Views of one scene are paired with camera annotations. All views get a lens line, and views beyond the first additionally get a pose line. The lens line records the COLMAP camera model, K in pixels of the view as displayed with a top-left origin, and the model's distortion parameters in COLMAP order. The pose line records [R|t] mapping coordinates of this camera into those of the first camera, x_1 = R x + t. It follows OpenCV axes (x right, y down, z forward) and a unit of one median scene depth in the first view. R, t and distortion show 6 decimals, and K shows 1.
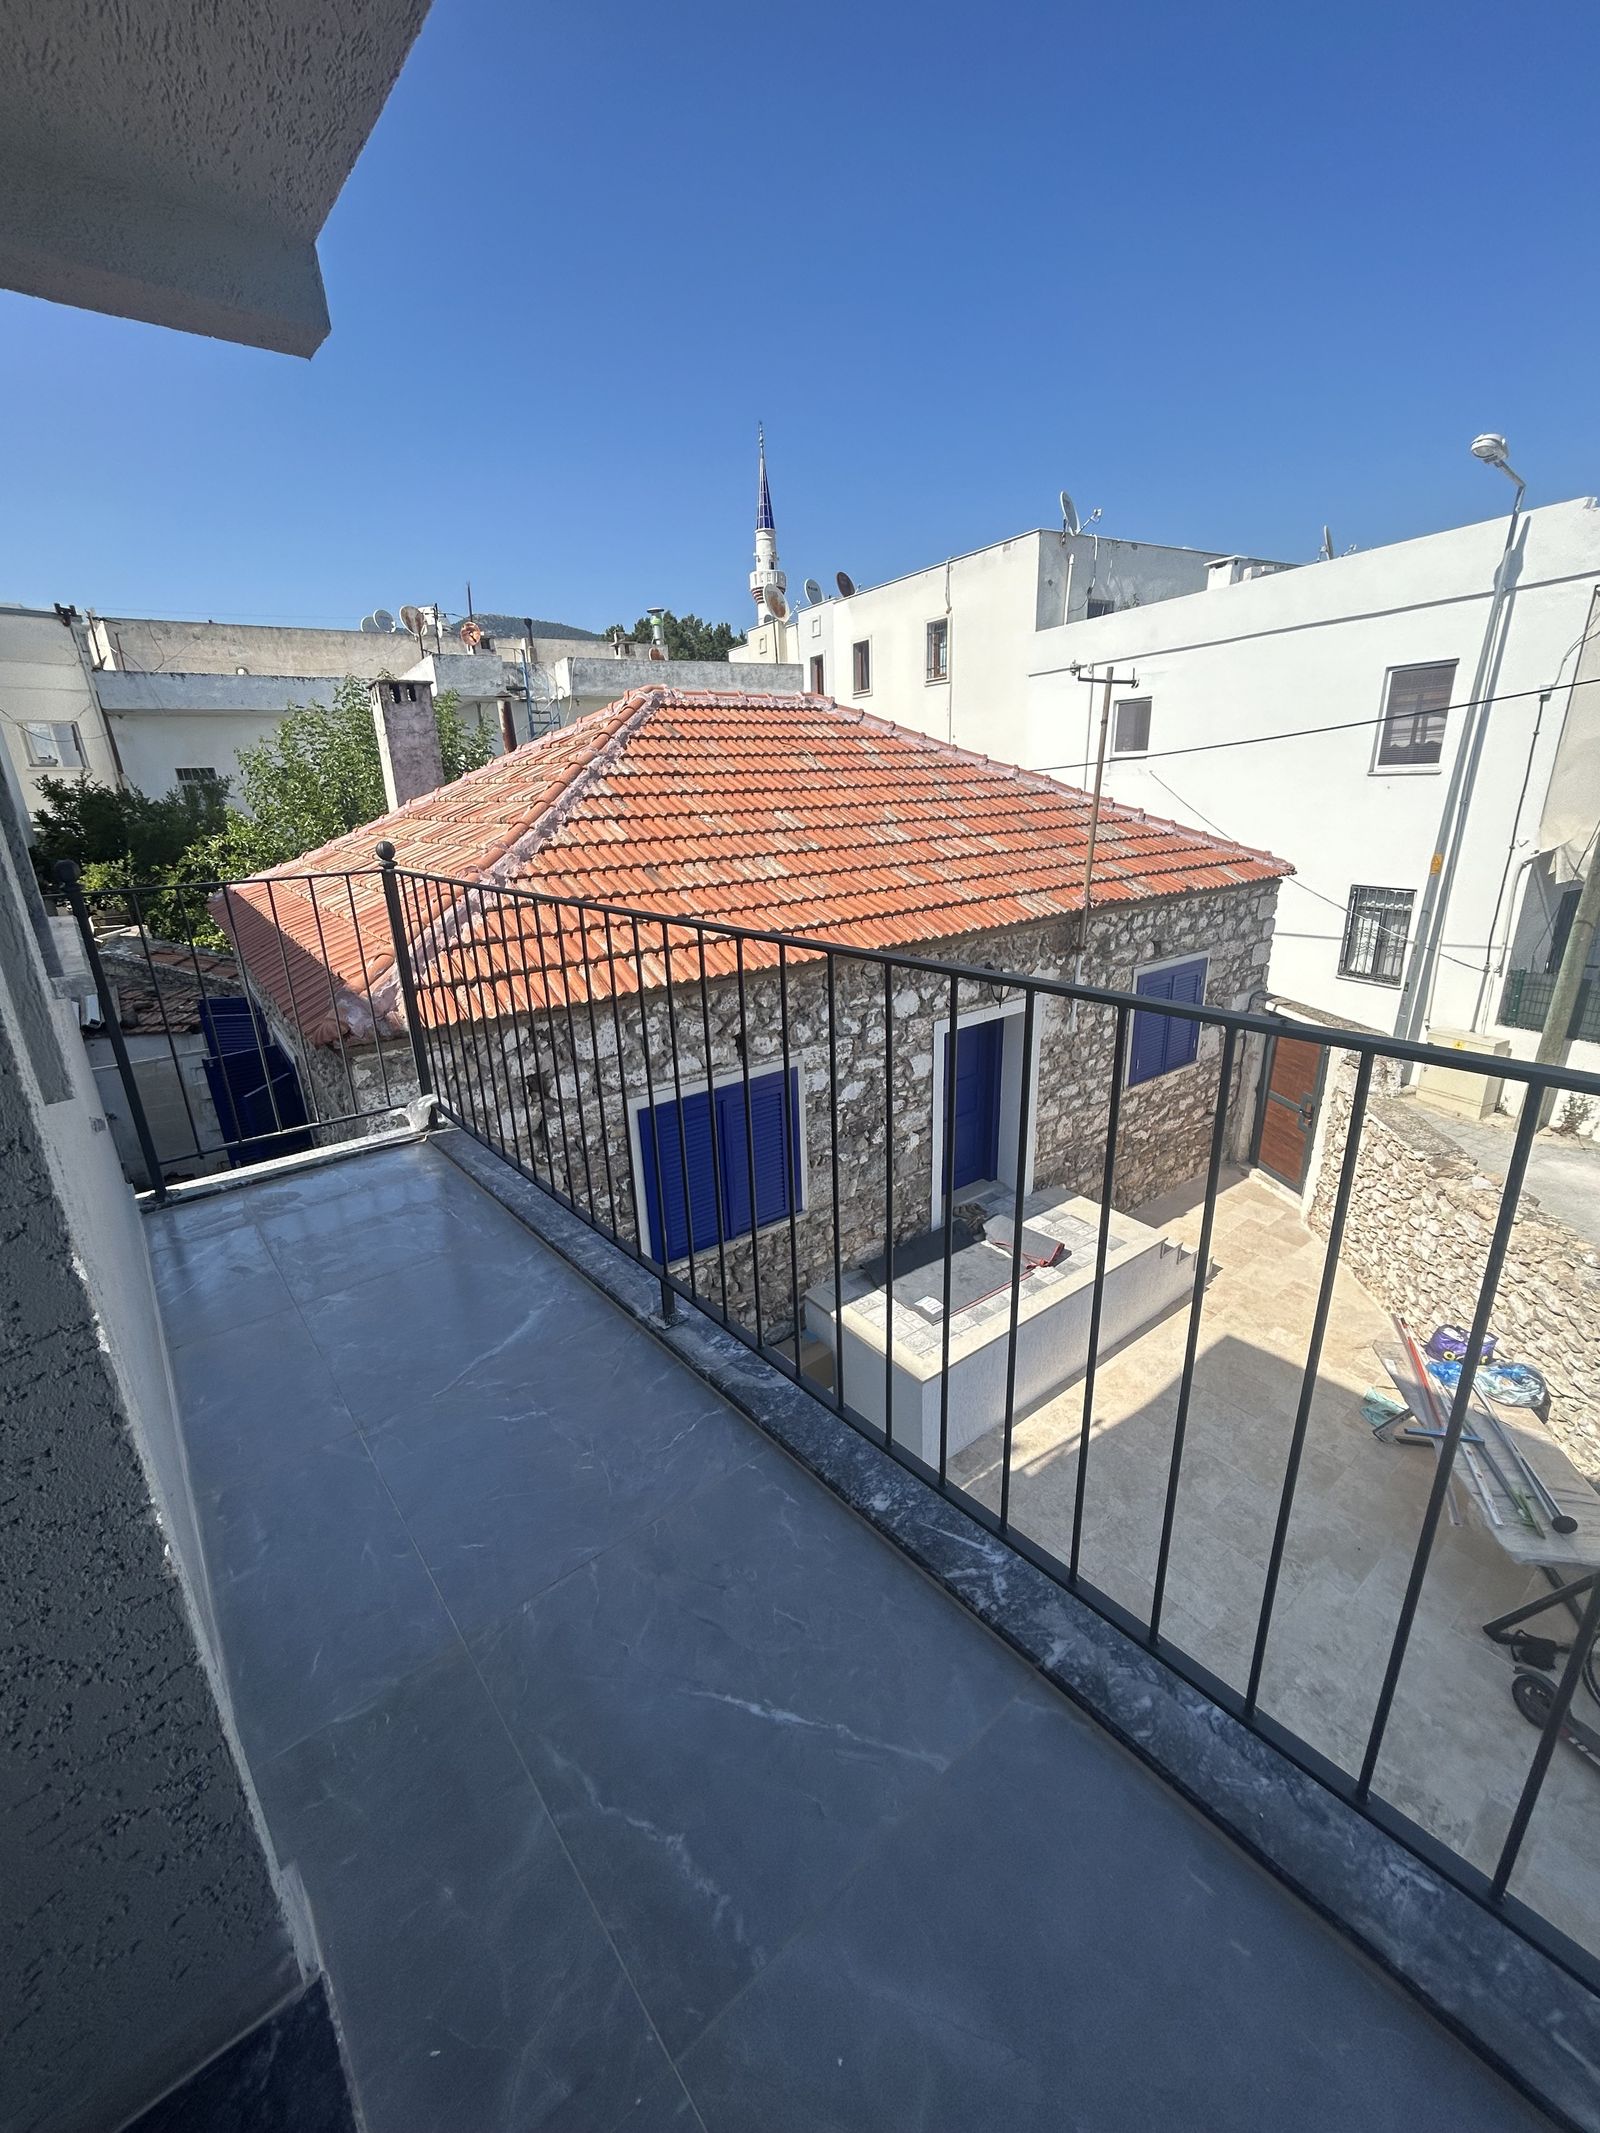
lens RADIAL K [[860.2, 0, 800.0], [0, 860.2, 1066.5], [0, 0, 1]] dist [-0.000297, 0.000557]
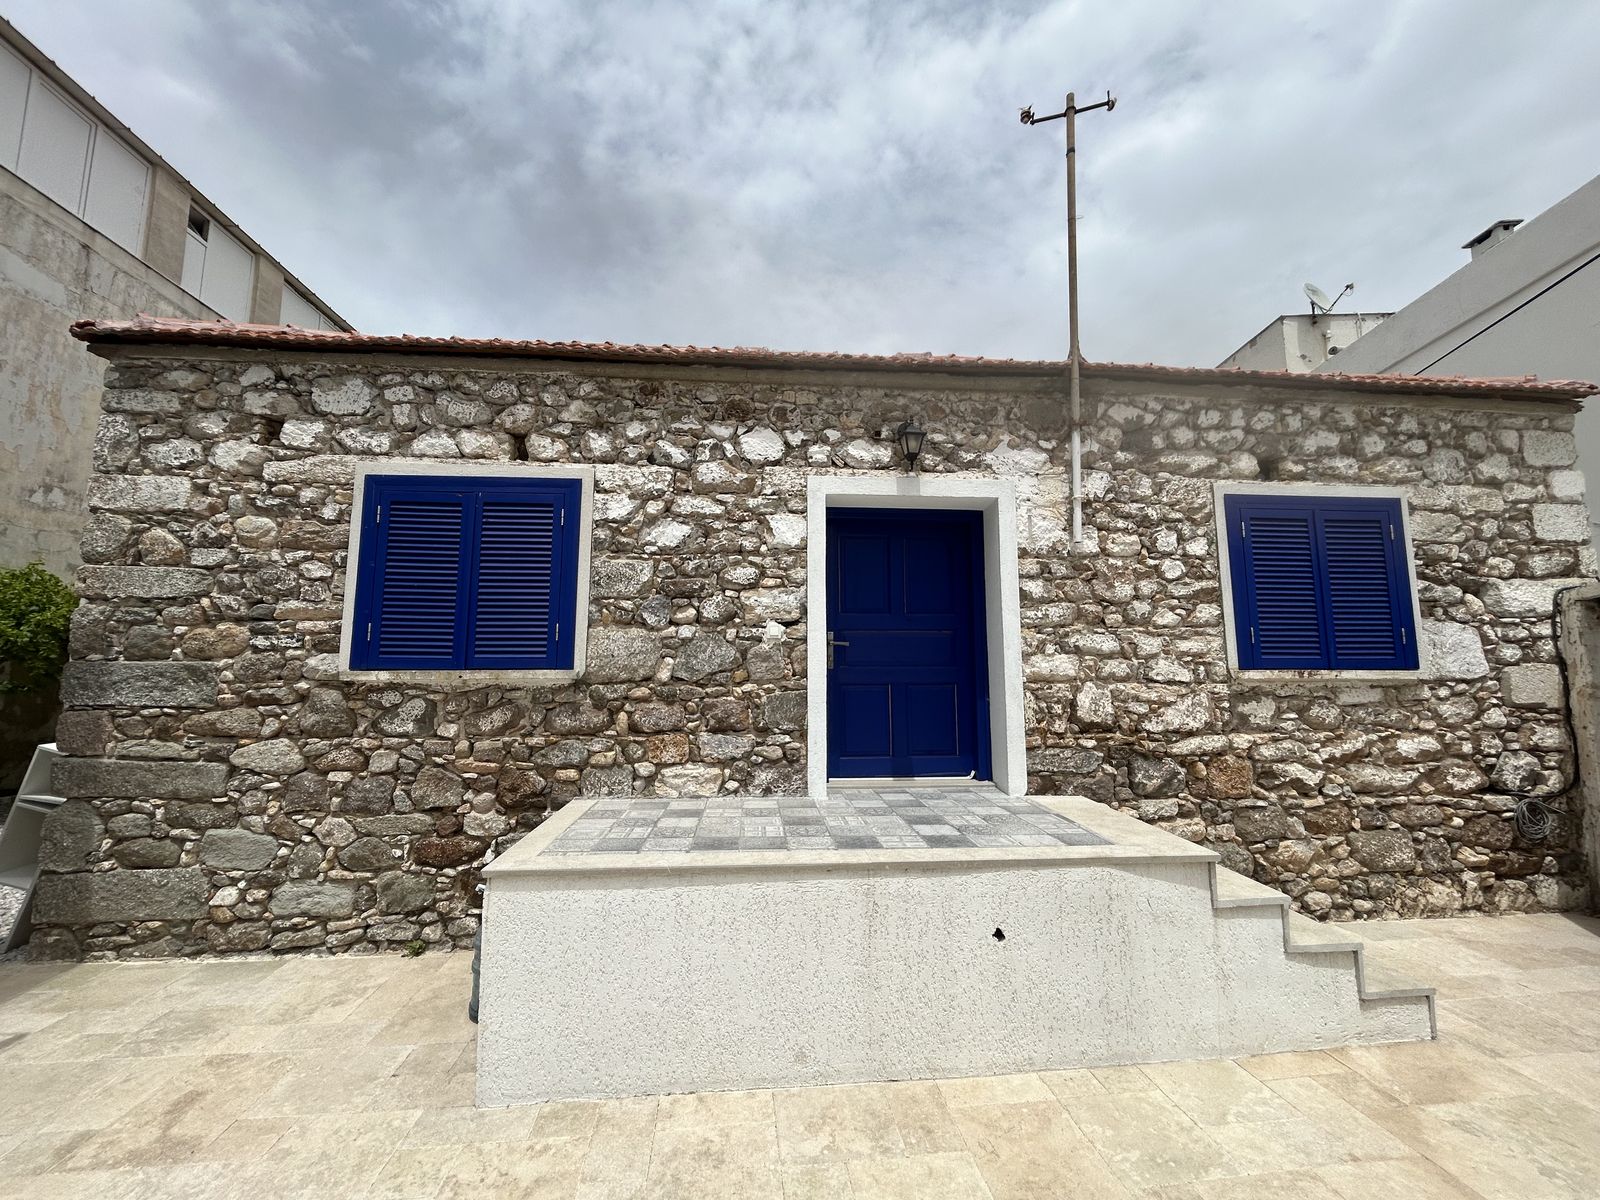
lens RADIAL K [[645.3, 0, 802.3], [0, 645.3, 594.9], [0, 0, 1]] dist [-0.000297, 0.000557]
pose [[0.852772, -0.032590, -0.521266, 0.449334], [-0.193995, 0.906885, -0.374066, 0.264226], [0.484919, 0.420116, 0.767044, 0.588448]]
